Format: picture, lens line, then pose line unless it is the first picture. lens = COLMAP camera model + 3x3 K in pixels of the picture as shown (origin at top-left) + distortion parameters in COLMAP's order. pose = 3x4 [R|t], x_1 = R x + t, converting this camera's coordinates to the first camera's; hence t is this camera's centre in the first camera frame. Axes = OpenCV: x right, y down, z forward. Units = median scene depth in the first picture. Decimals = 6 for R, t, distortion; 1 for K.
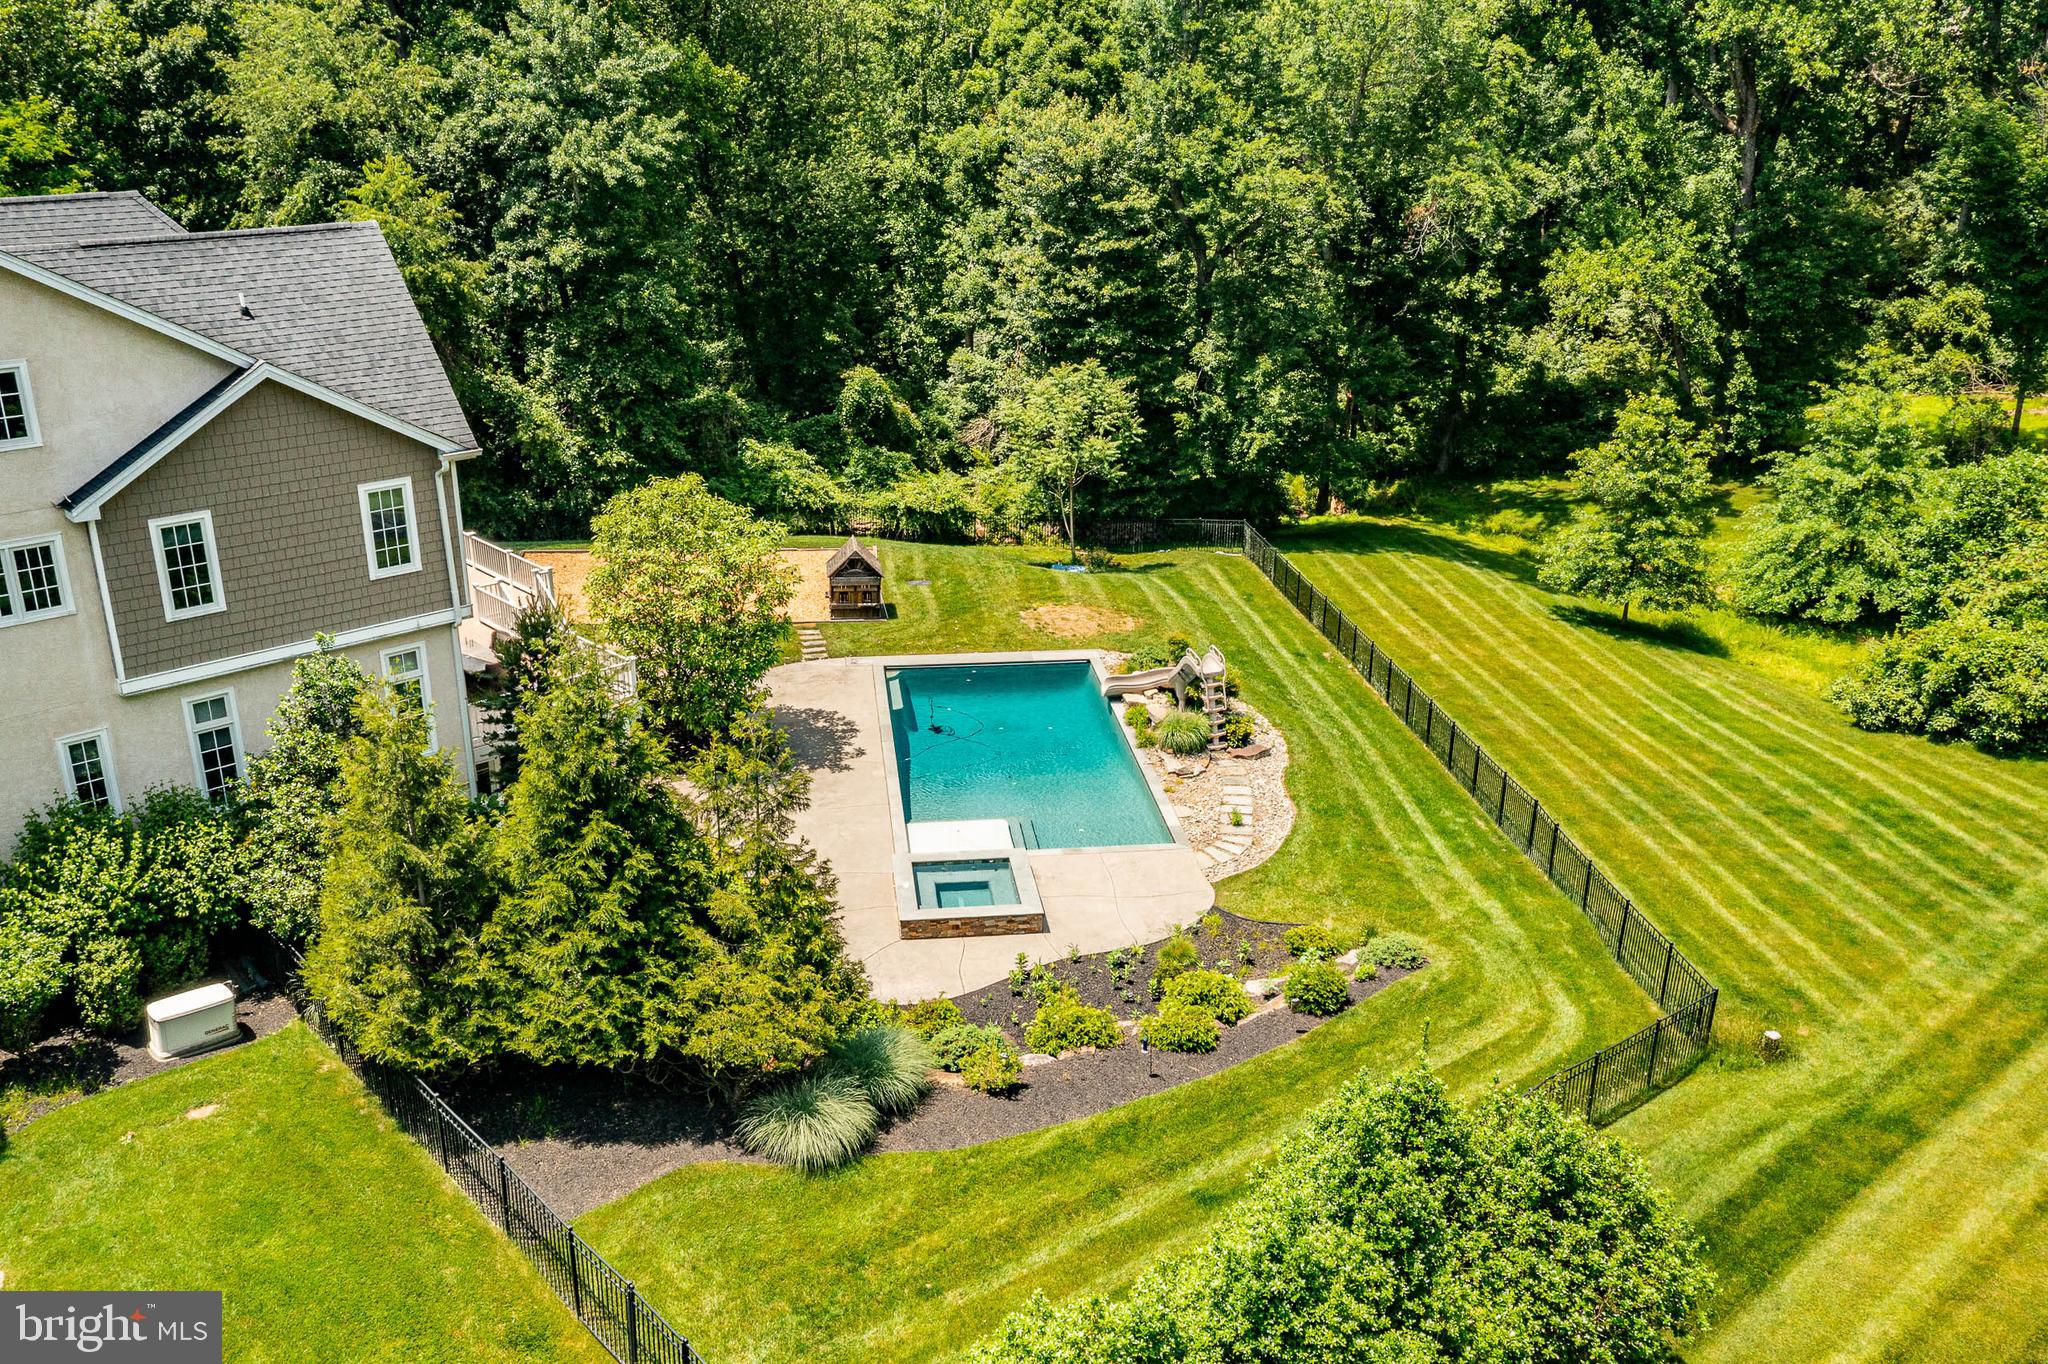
lens RADIAL K [[1640.1, 0, 1026.2], [0, 1640.1, 693.8], [0, 0, 1]] dist [-0.039121, 0.013915]
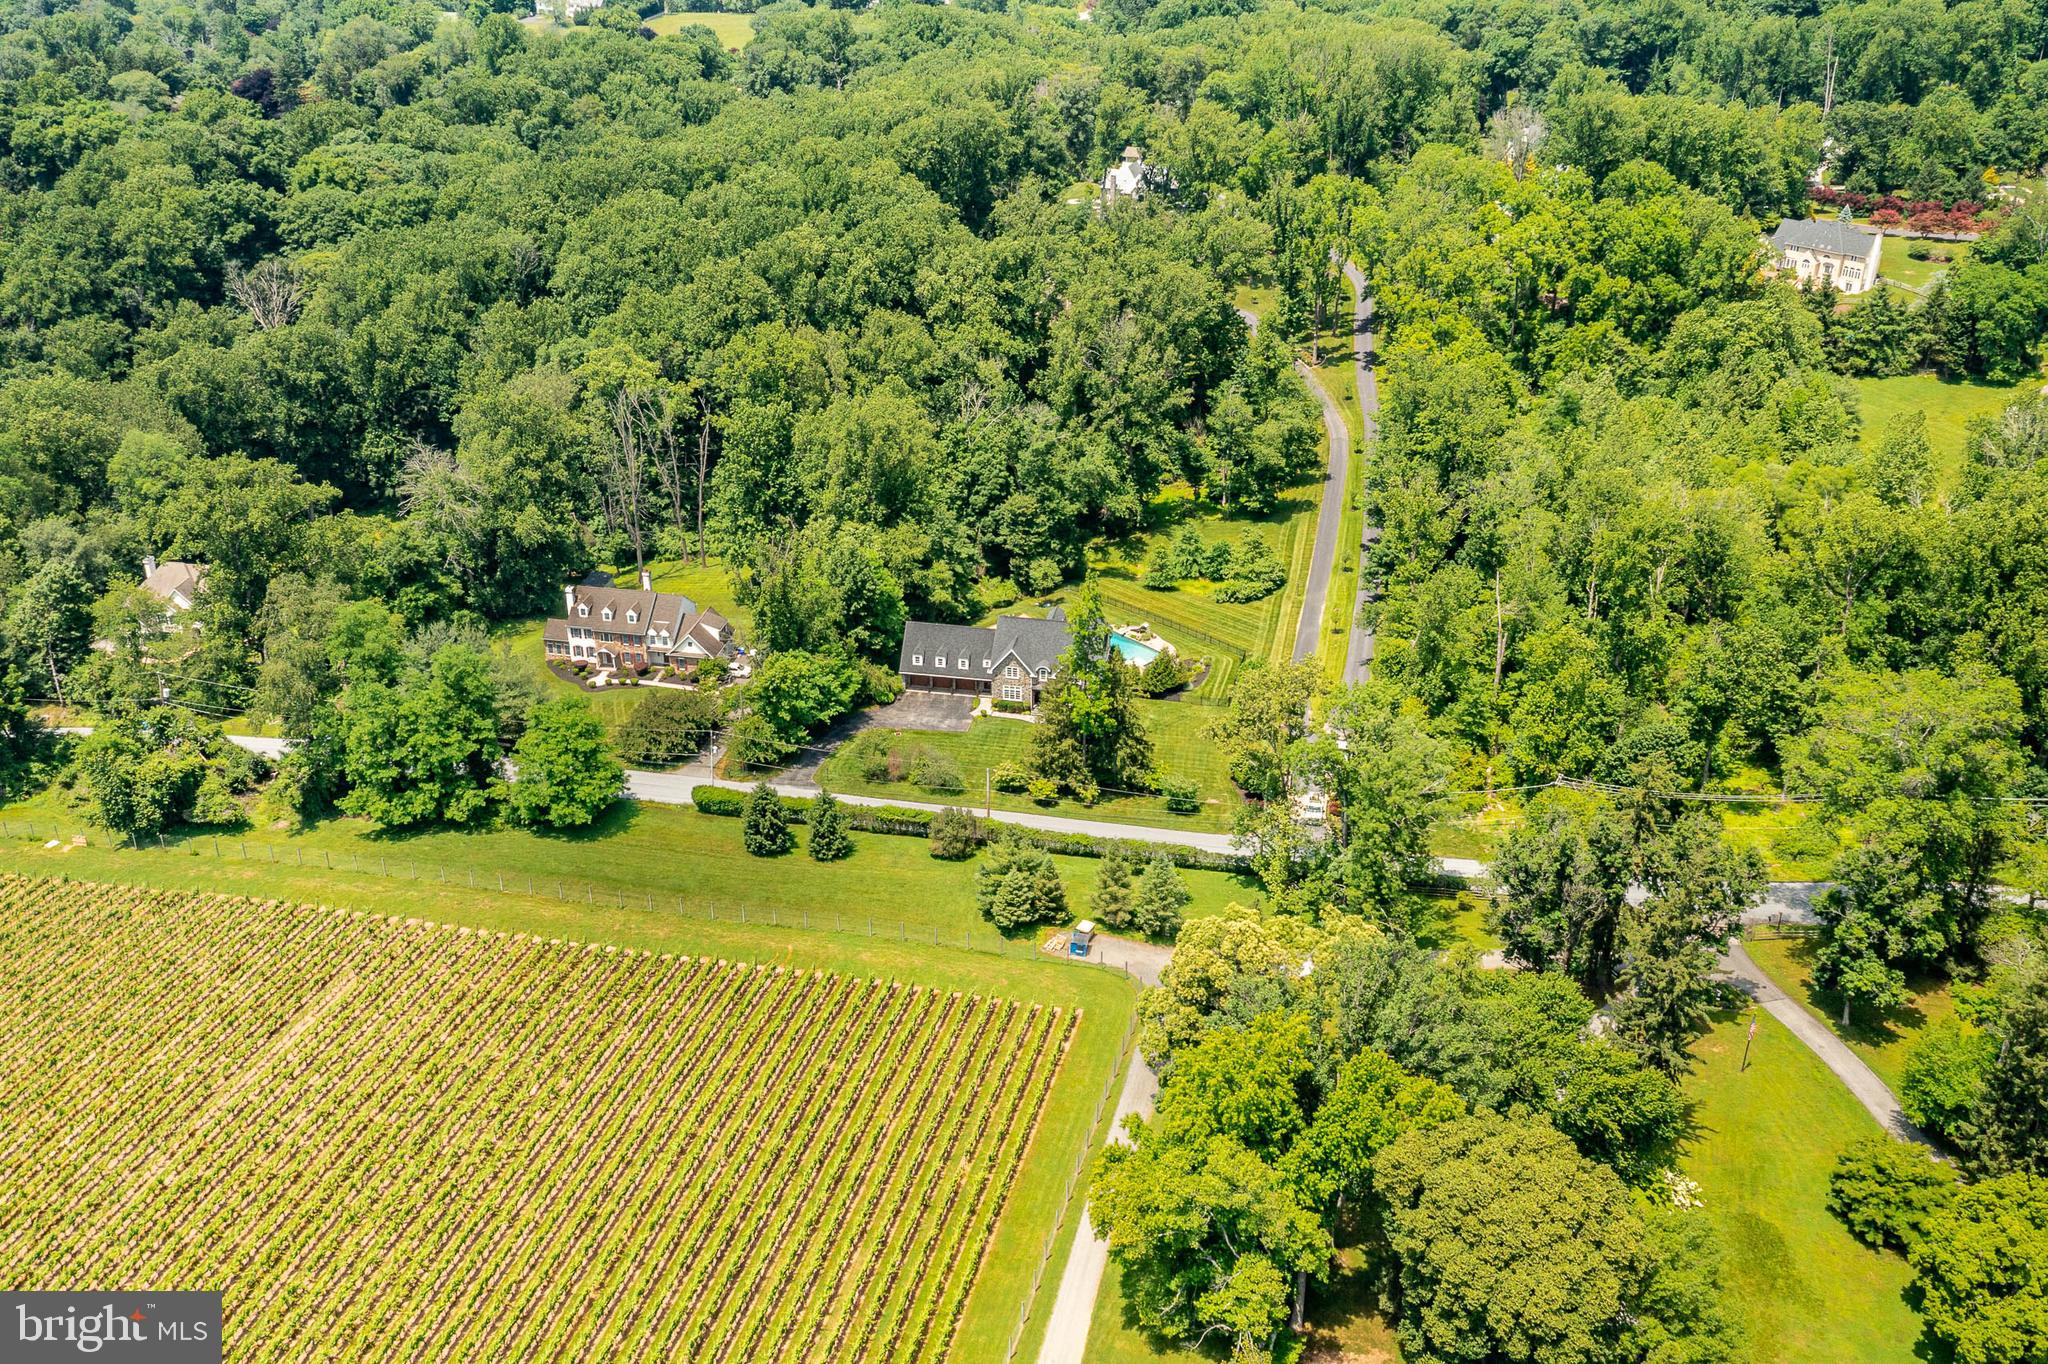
lens RADIAL K [[1640.1, 0, 1023.1], [0, 1640.1, 677.6], [0, 0, 1]] dist [-0.039121, 0.013915]
pose [[0.809720, -0.282648, 0.514261, -2.488639], [0.215318, 0.958336, 0.187694, -0.775217], [-0.545886, -0.041250, 0.836843, -2.792971]]
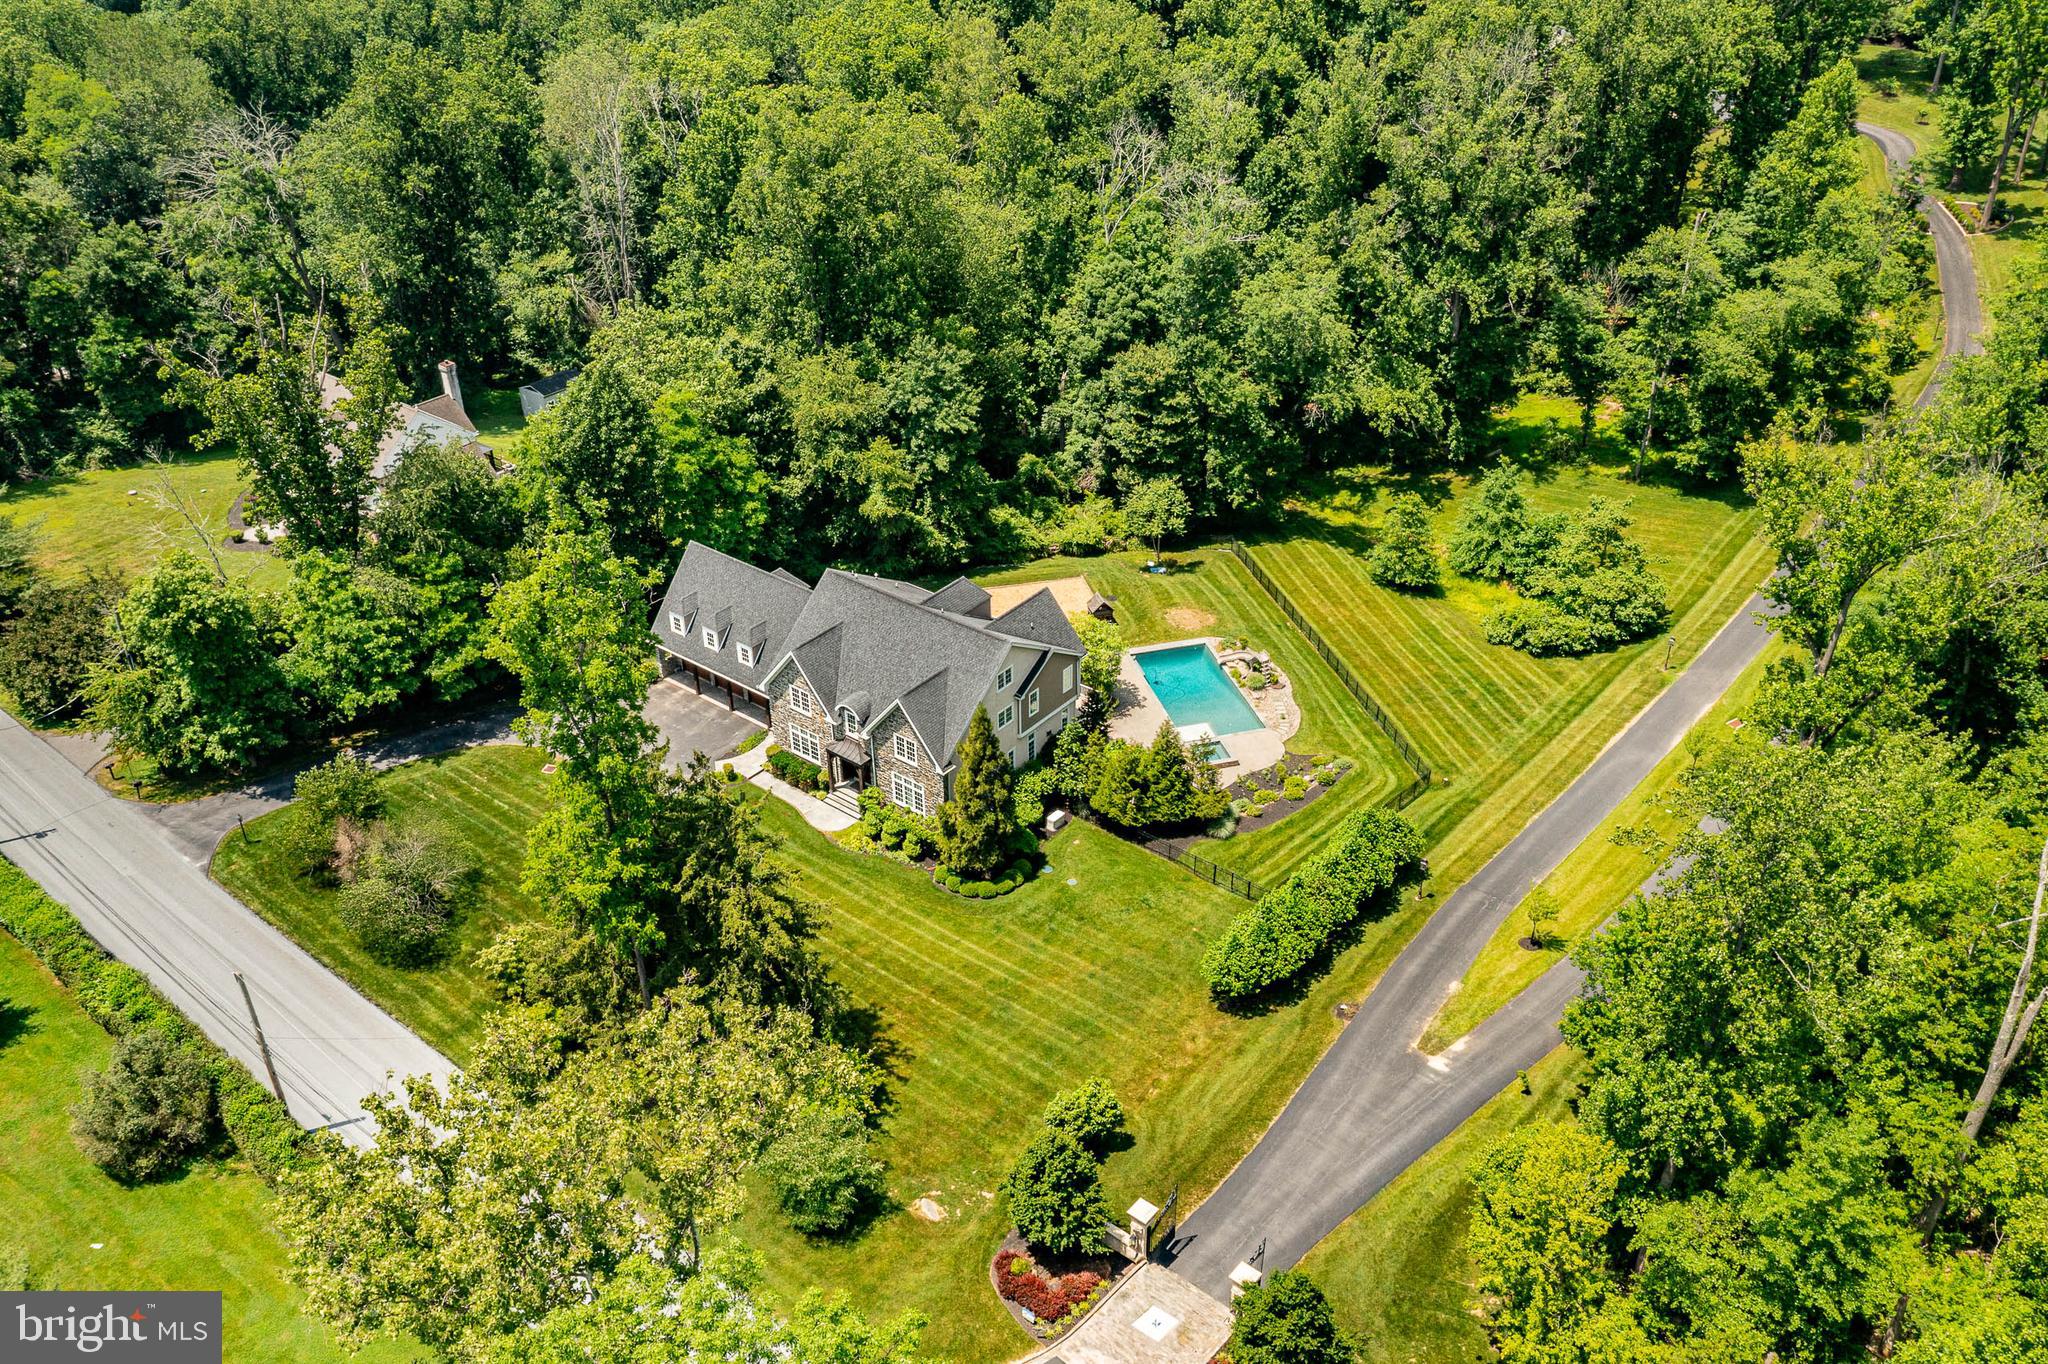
lens RADIAL K [[1640.1, 0, 1025.5], [0, 1640.1, 685.7], [0, 0, 1]] dist [-0.039121, 0.013915]
pose [[0.988780, -0.091974, 0.117708, -0.455281], [0.067278, 0.977725, 0.198817, -0.403097], [-0.133372, -0.188668, 0.972942, -1.232508]]
